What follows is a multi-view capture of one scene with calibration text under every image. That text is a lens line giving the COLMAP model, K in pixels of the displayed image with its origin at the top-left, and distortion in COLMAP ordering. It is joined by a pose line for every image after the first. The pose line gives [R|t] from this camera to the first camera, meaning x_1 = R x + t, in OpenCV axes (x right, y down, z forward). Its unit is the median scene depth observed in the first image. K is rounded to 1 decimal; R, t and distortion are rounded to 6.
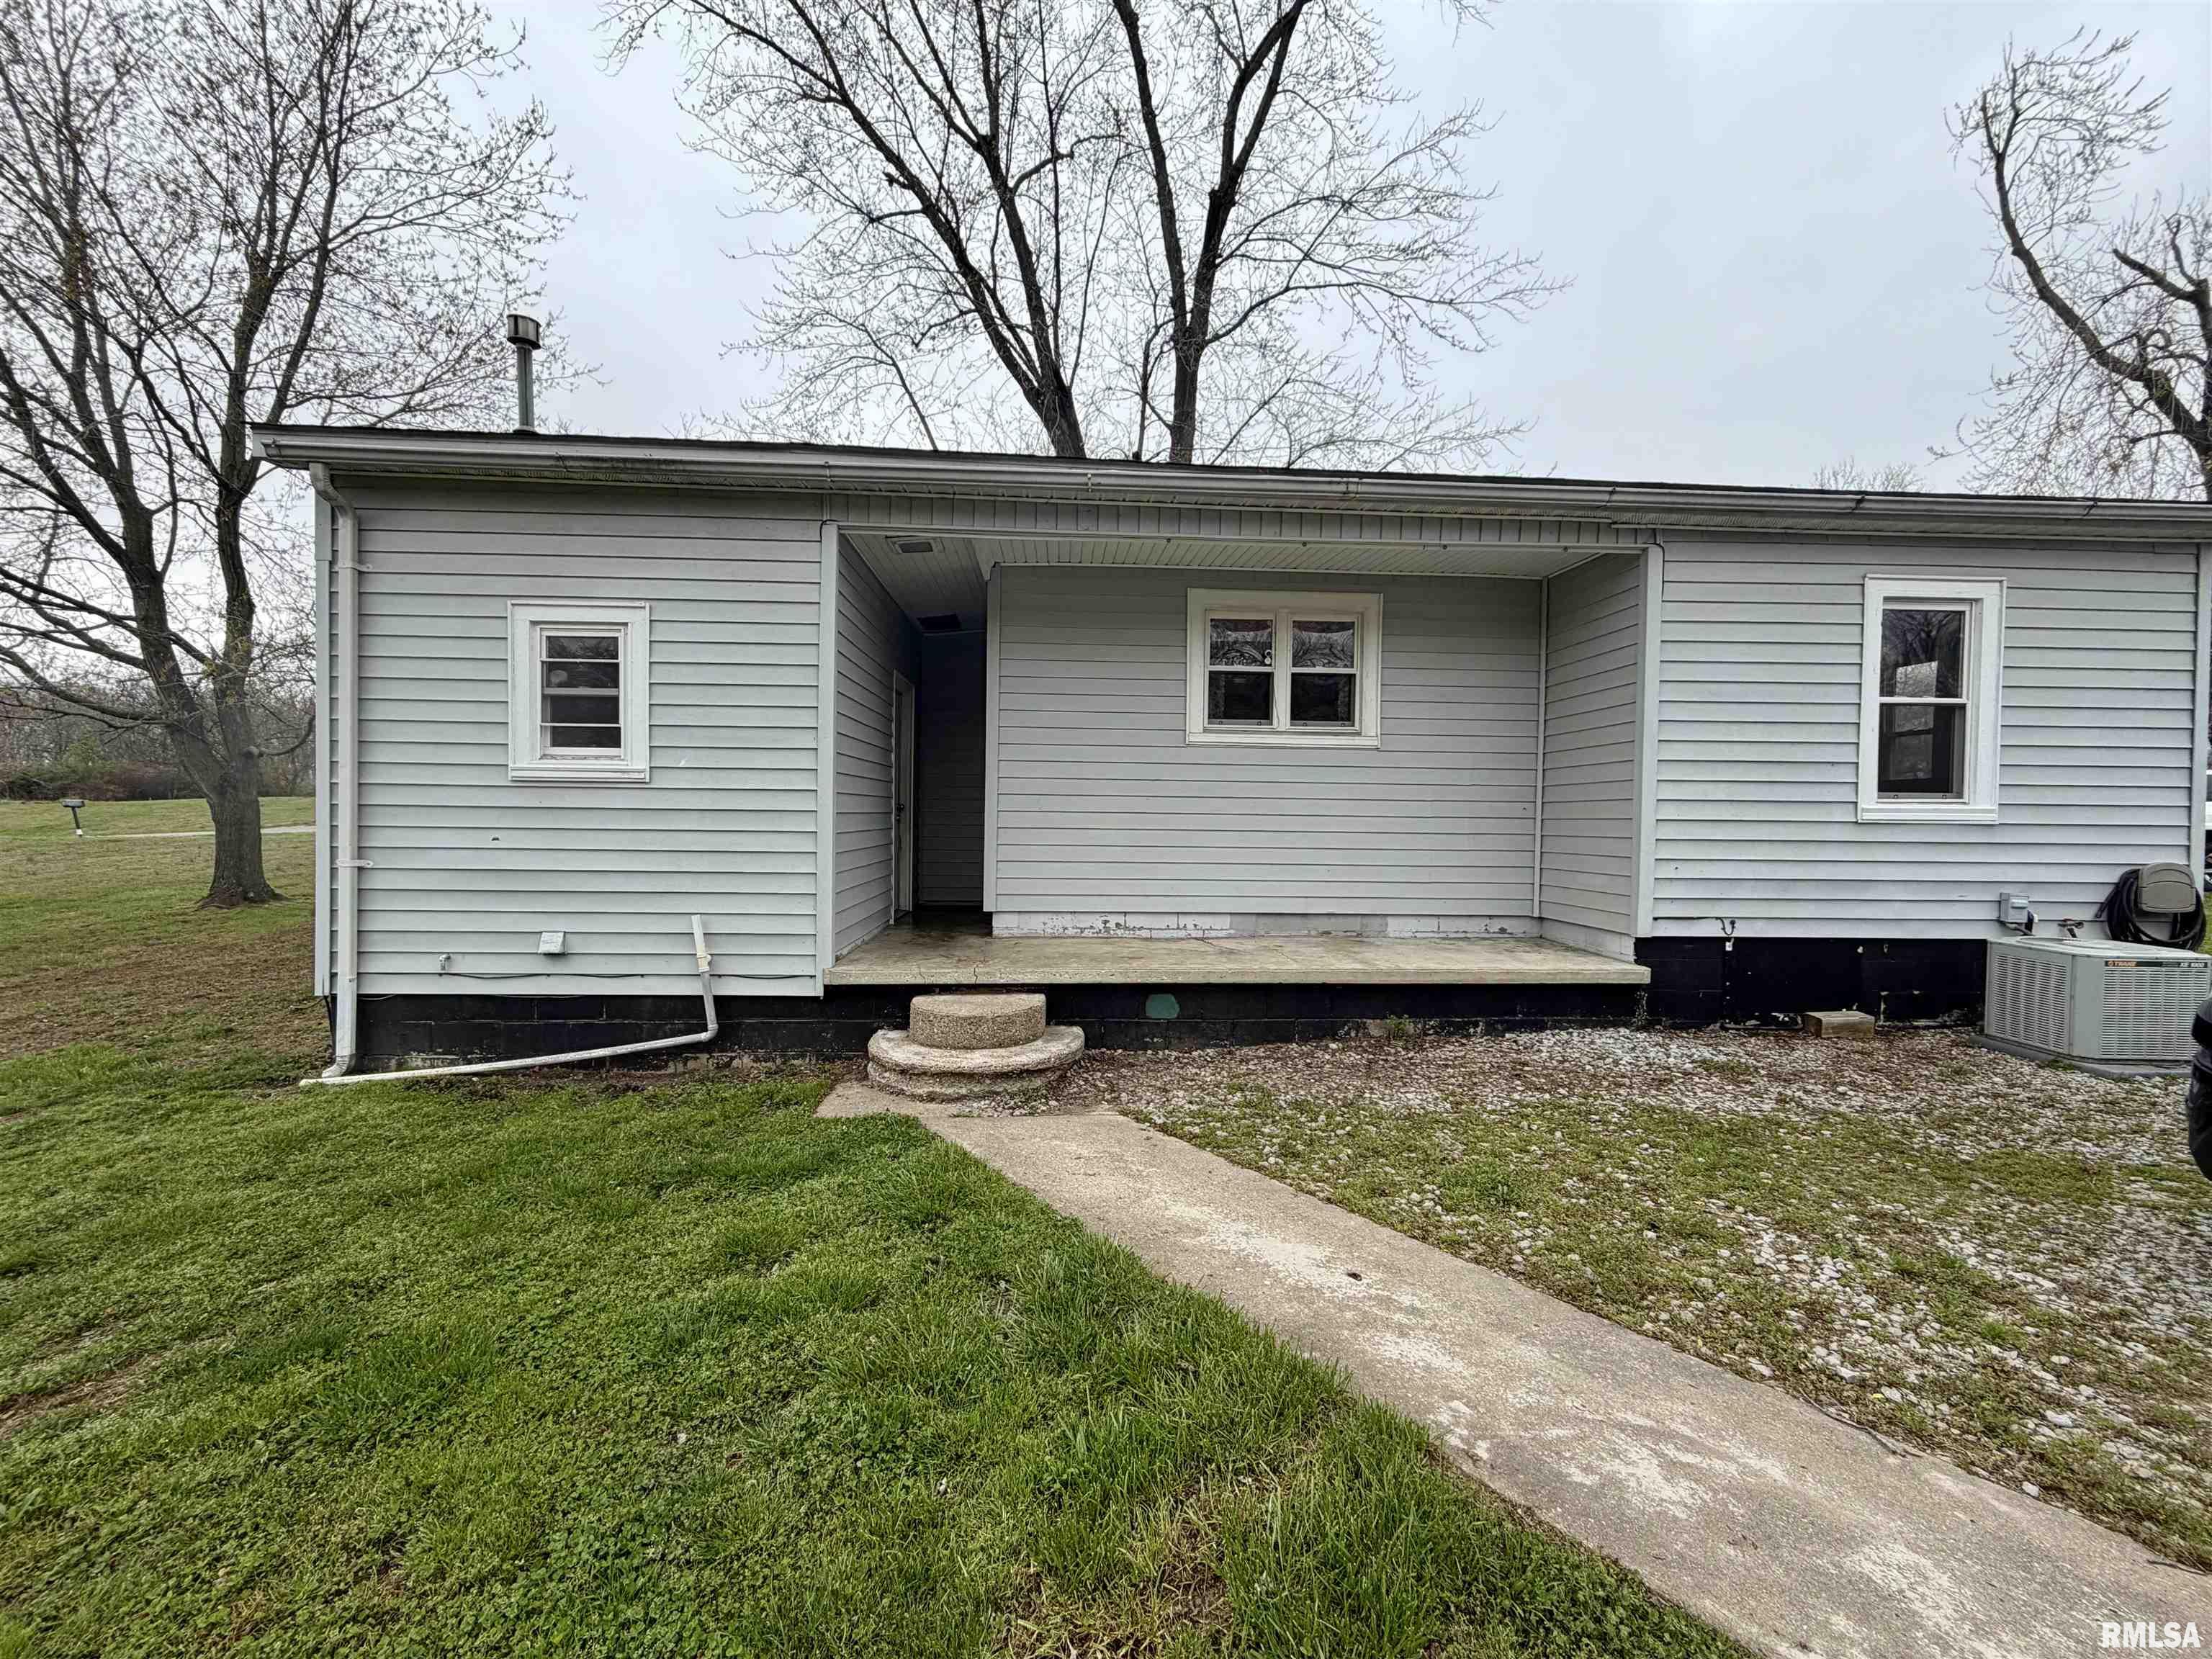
lens RADIAL K [[880.3, 0, 1101.7], [0, 880.3, 828.4], [0, 0, 1]] dist [-0.000800, 0.000320]
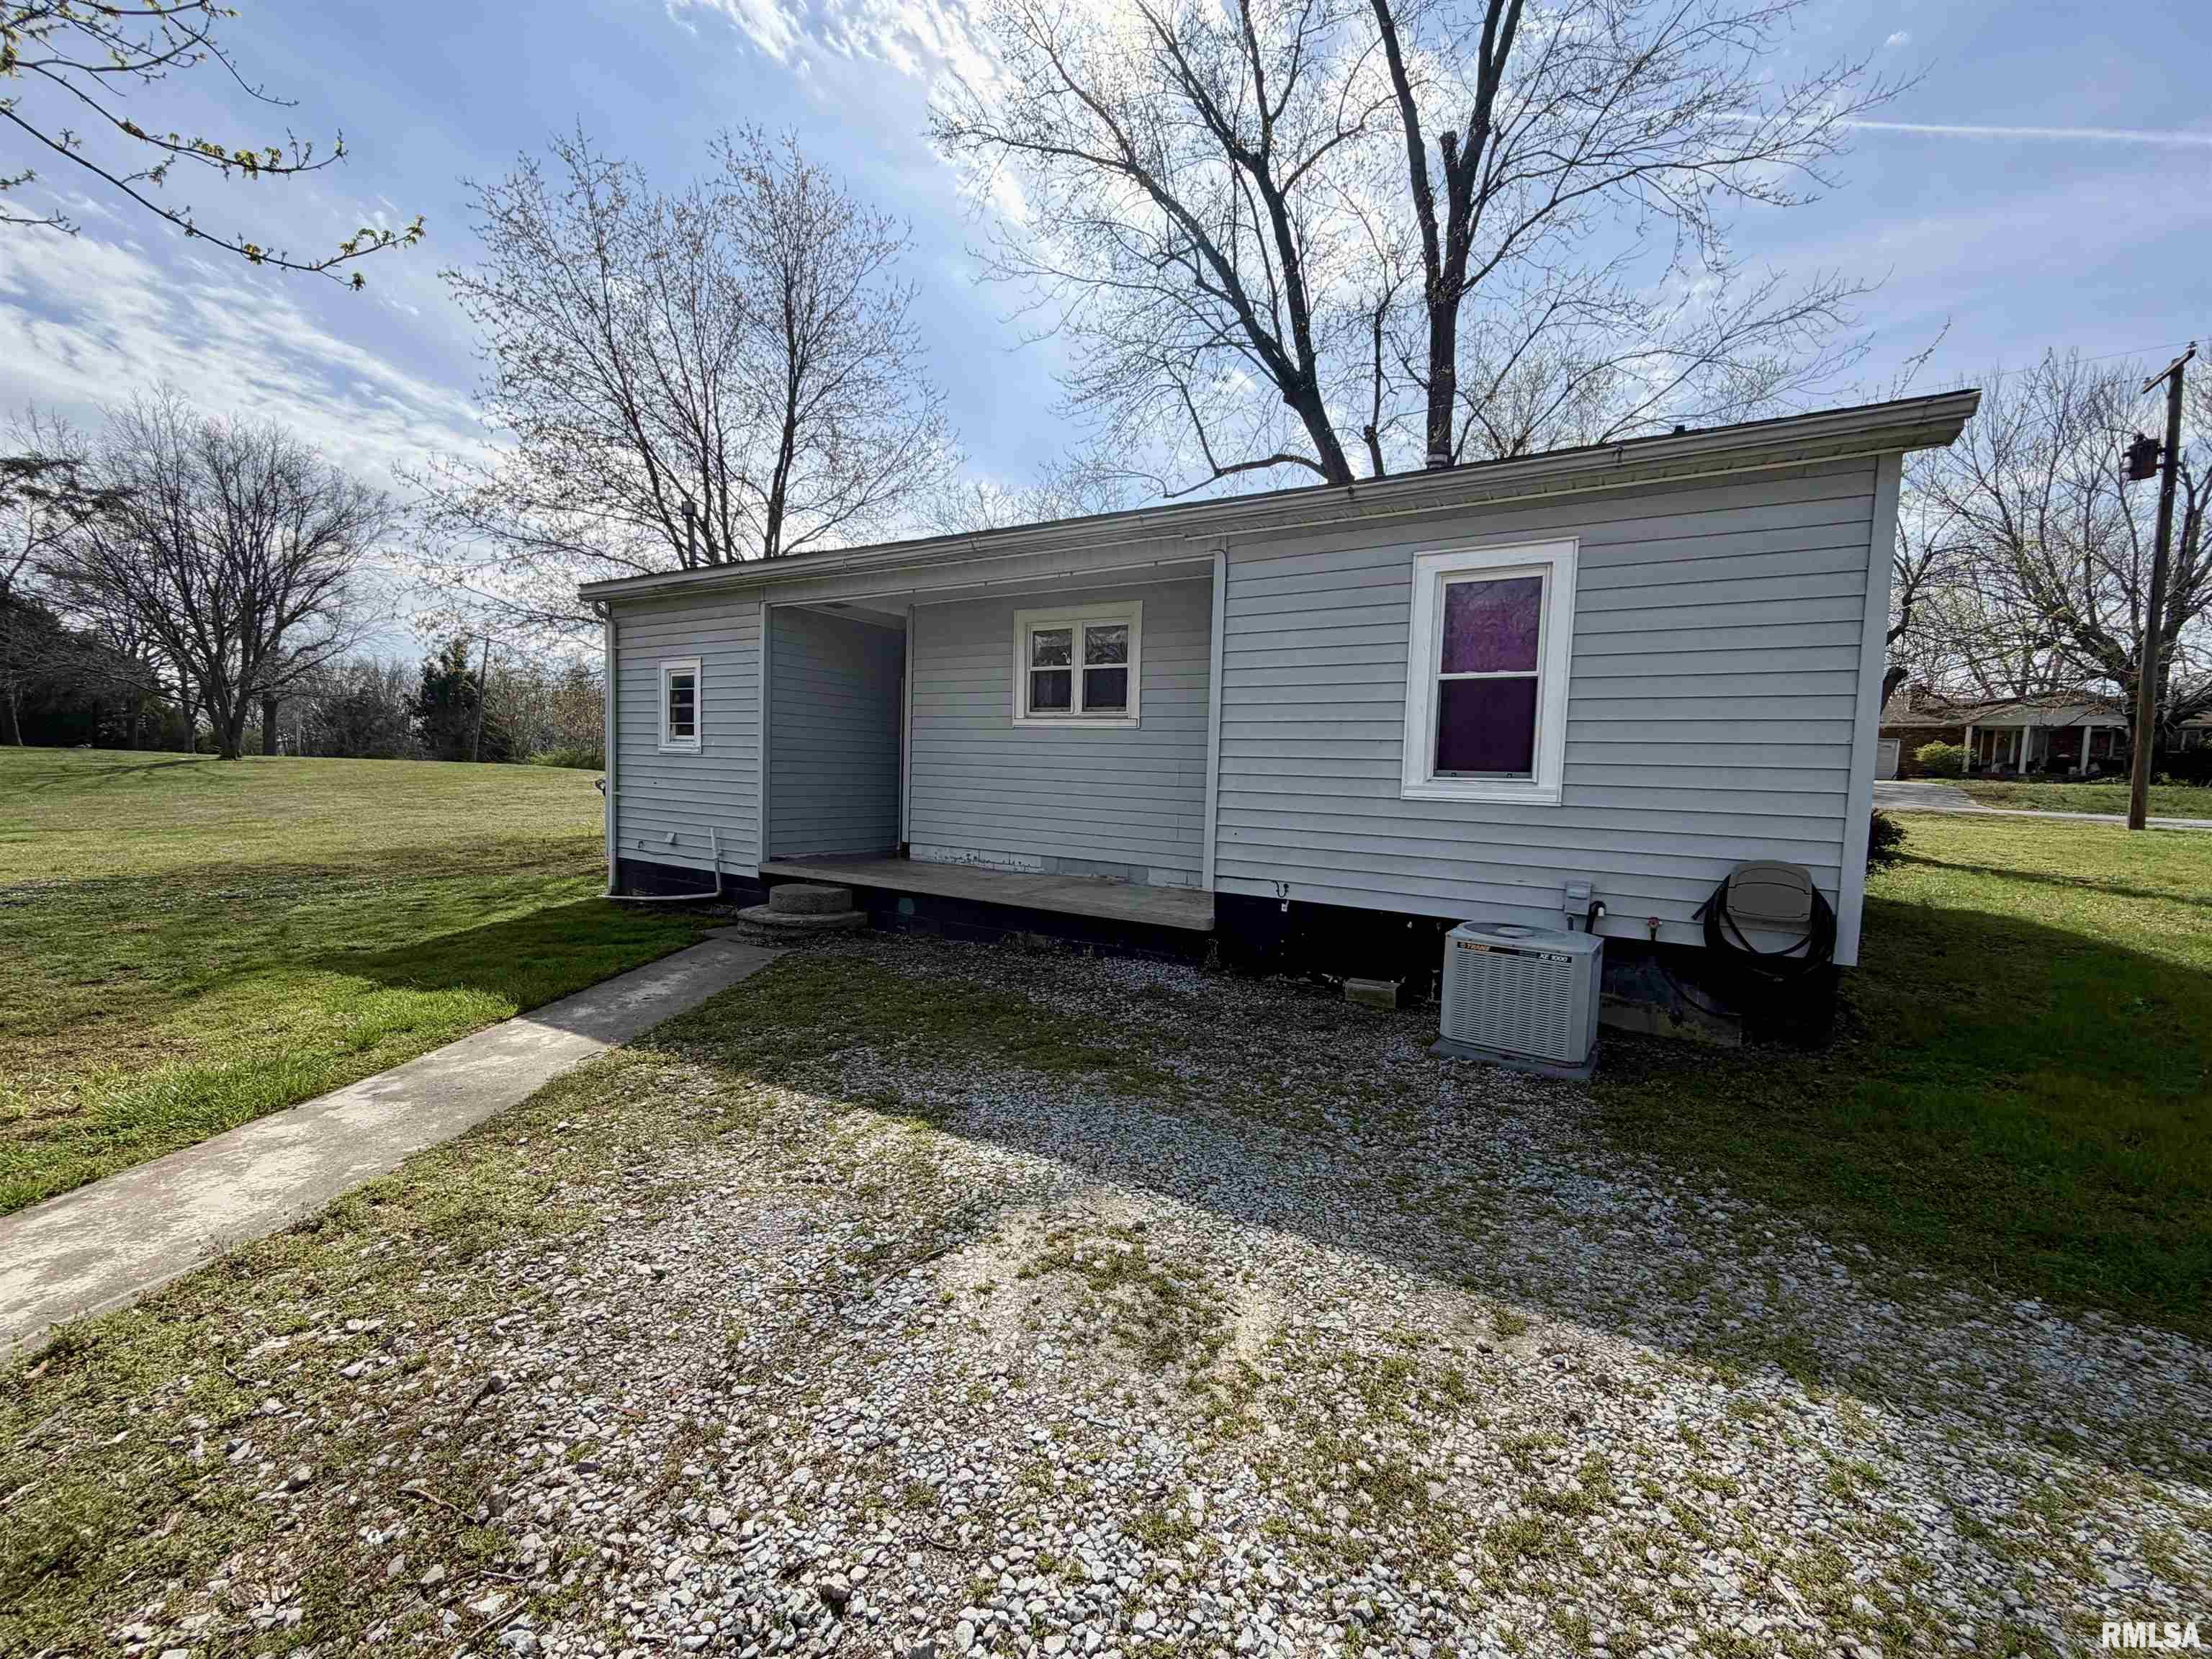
lens RADIAL K [[880.3, 0, 1110.0], [0, 880.3, 831.2], [0, 0, 1]] dist [-0.000800, 0.000320]
pose [[0.823258, 0.054472, -0.565048, 1.140872], [-0.032827, 0.998288, 0.048408, -0.008349], [0.566717, -0.021303, 0.823637, -0.033800]]
